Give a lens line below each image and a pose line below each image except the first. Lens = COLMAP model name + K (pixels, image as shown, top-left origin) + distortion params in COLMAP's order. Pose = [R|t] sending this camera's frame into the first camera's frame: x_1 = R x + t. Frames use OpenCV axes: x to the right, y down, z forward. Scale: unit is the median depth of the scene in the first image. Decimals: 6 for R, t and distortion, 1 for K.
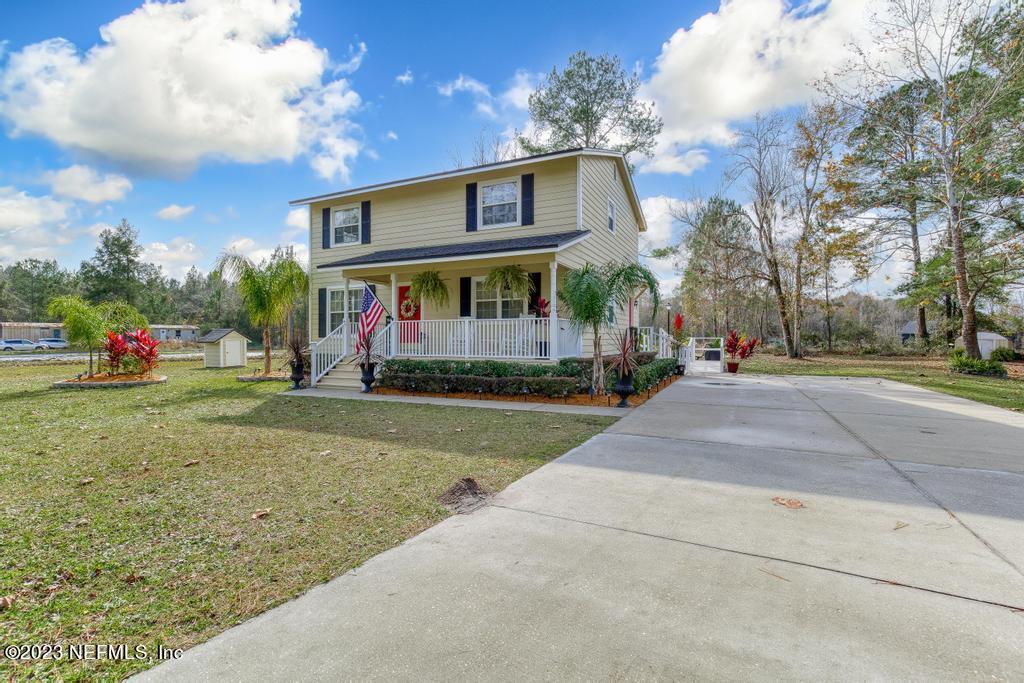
lens RADIAL K [[473.0, 0, 511.0], [0, 473.0, 341.9], [0, 0, 1]] dist [-0.003481, -0.000109]
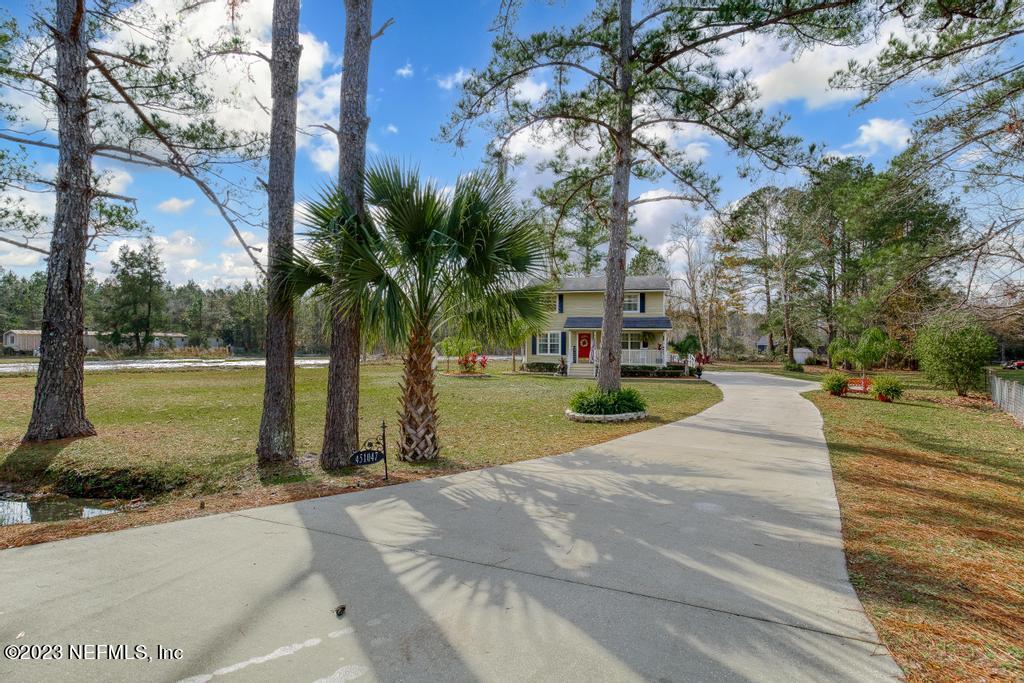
lens RADIAL K [[494.2, 0, 512.0], [0, 494.2, 341.5], [0, 0, 1]] dist [-0.001439, -0.000163]
pose [[0.972367, 0.008248, 0.233312, -1.075636], [-0.006113, 0.999933, -0.009871, -0.049168], [-0.233377, 0.008172, 0.972352, -1.219441]]
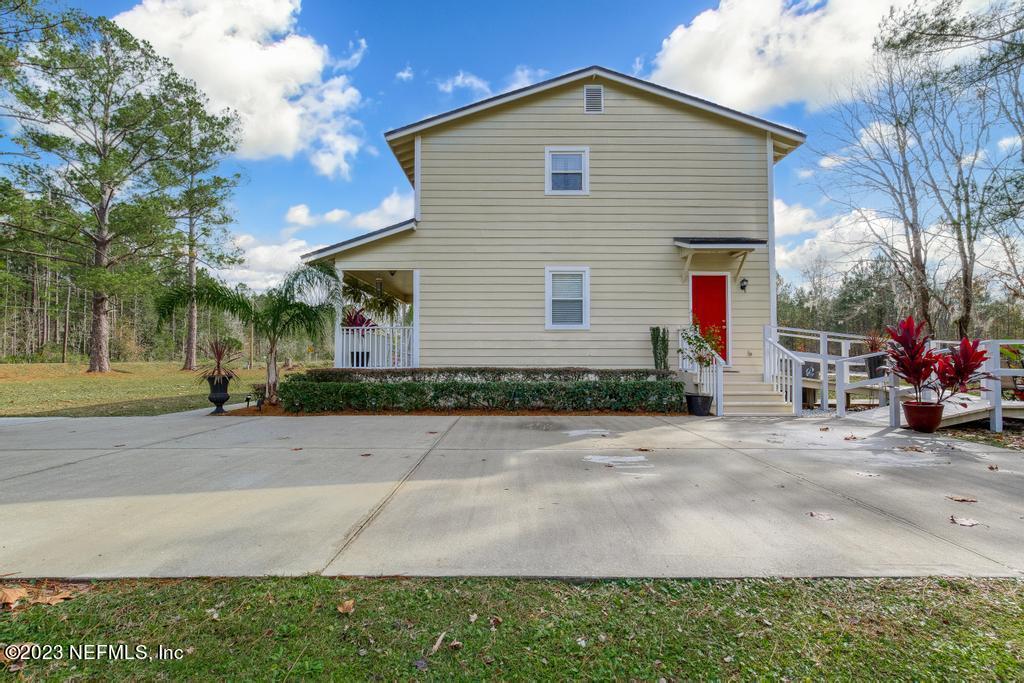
lens RADIAL K [[479.9, 0, 512.0], [0, 479.9, 341.5], [0, 0, 1]] dist [-0.000769, 0.000334]
pose [[0.431525, -0.029068, -0.901633, 0.794942], [-0.007577, 0.999329, -0.035844, 0.009922], [0.902069, 0.022299, 0.431015, 0.617217]]
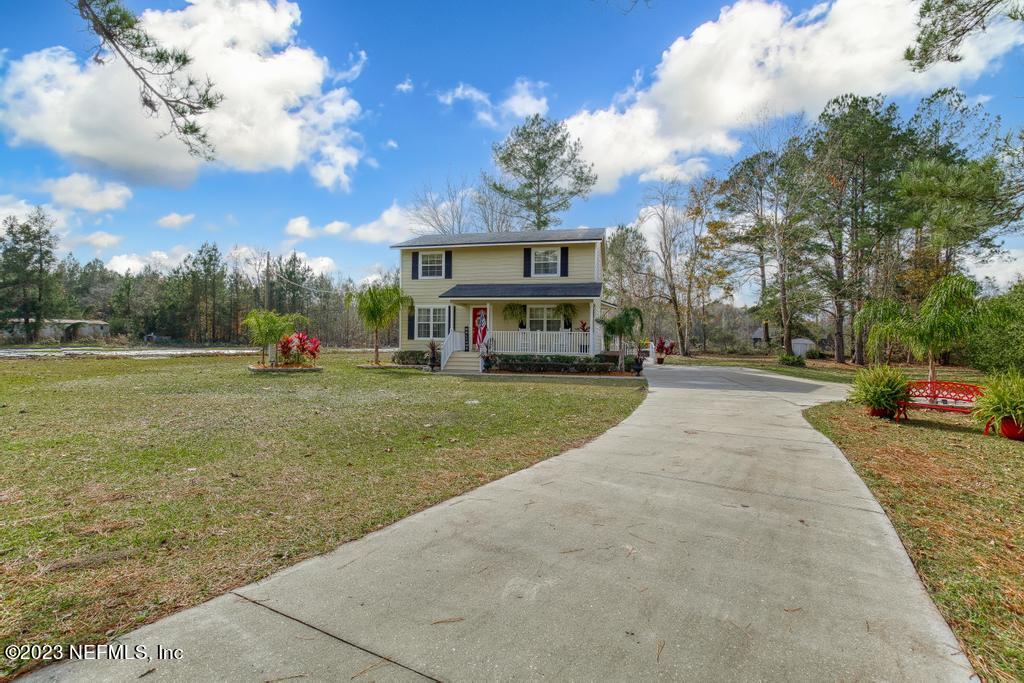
lens RADIAL K [[479.9, 0, 512.0], [0, 479.9, 341.5], [0, 0, 1]] dist [-0.000769, 0.000334]
pose [[0.974759, 0.009967, 0.223035, -0.449275], [-0.010335, 0.999946, 0.000484, -0.008013], [-0.223018, -0.002776, 0.974810, -0.553832]]
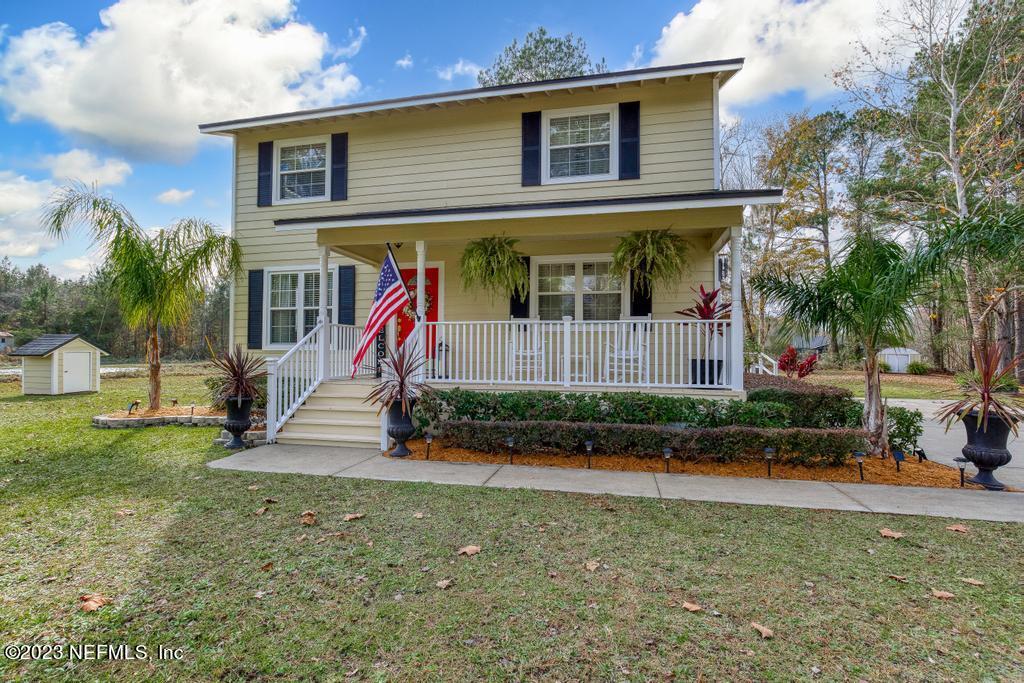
lens RADIAL K [[479.9, 0, 512.0], [0, 479.9, 341.5], [0, 0, 1]] dist [-0.000769, 0.000334]
pose [[0.975410, 0.010406, 0.220153, -0.221355], [-0.004527, 0.999620, -0.027192, -0.004008], [-0.220352, 0.025526, 0.975086, 0.332476]]
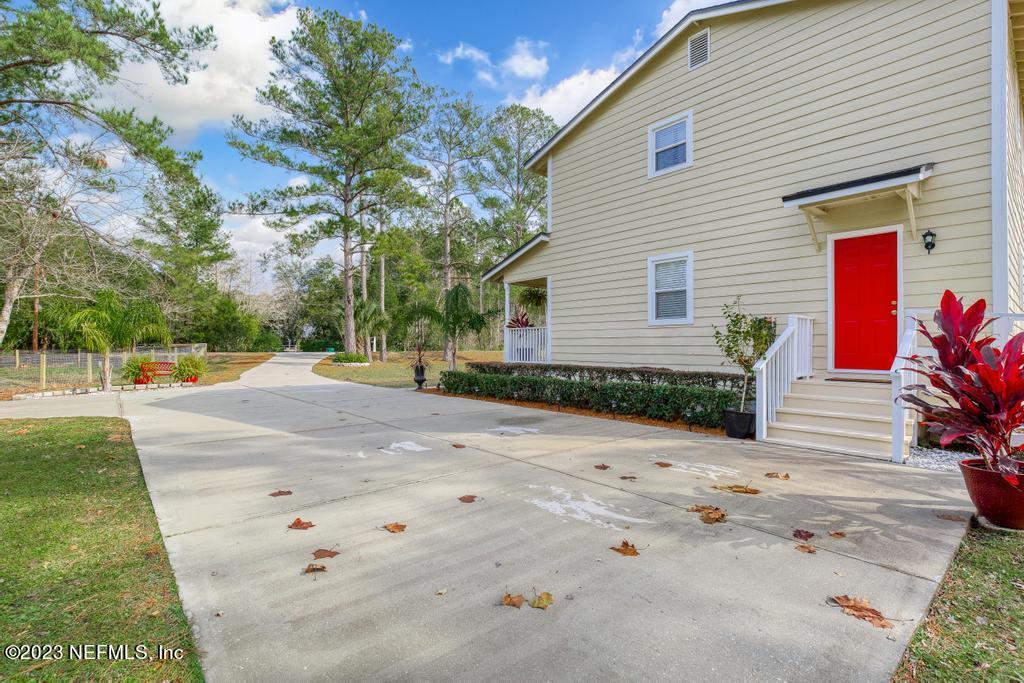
lens RADIAL K [[479.9, 0, 512.0], [0, 479.9, 341.5], [0, 0, 1]] dist [-0.000769, 0.000334]
pose [[-0.399870, -0.012636, -0.916485, 0.851924], [-0.009781, 0.999907, -0.009519, -0.002880], [0.916520, 0.005158, -0.399957, 1.042068]]
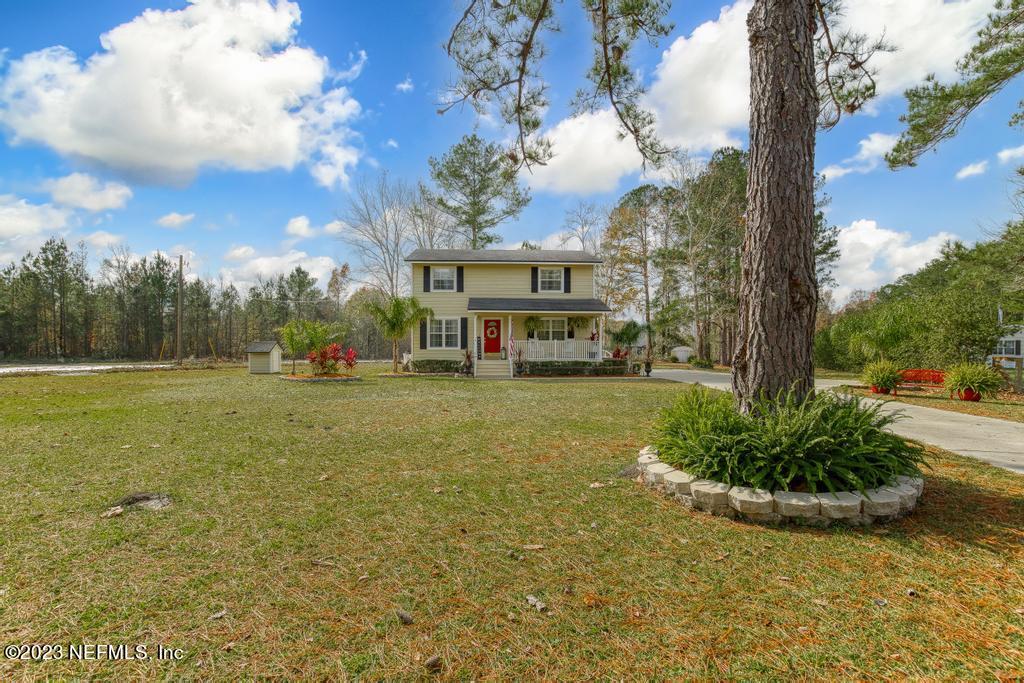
lens RADIAL K [[481.5, 0, 501.6], [0, 481.5, 354.7], [0, 0, 1]] dist [0.001711, 0.000265]
pose [[0.882123, -0.003493, 0.471007, -0.966724], [0.002209, 0.999992, 0.003280, 0.003405], [-0.471015, -0.001853, 0.882124, -0.541907]]
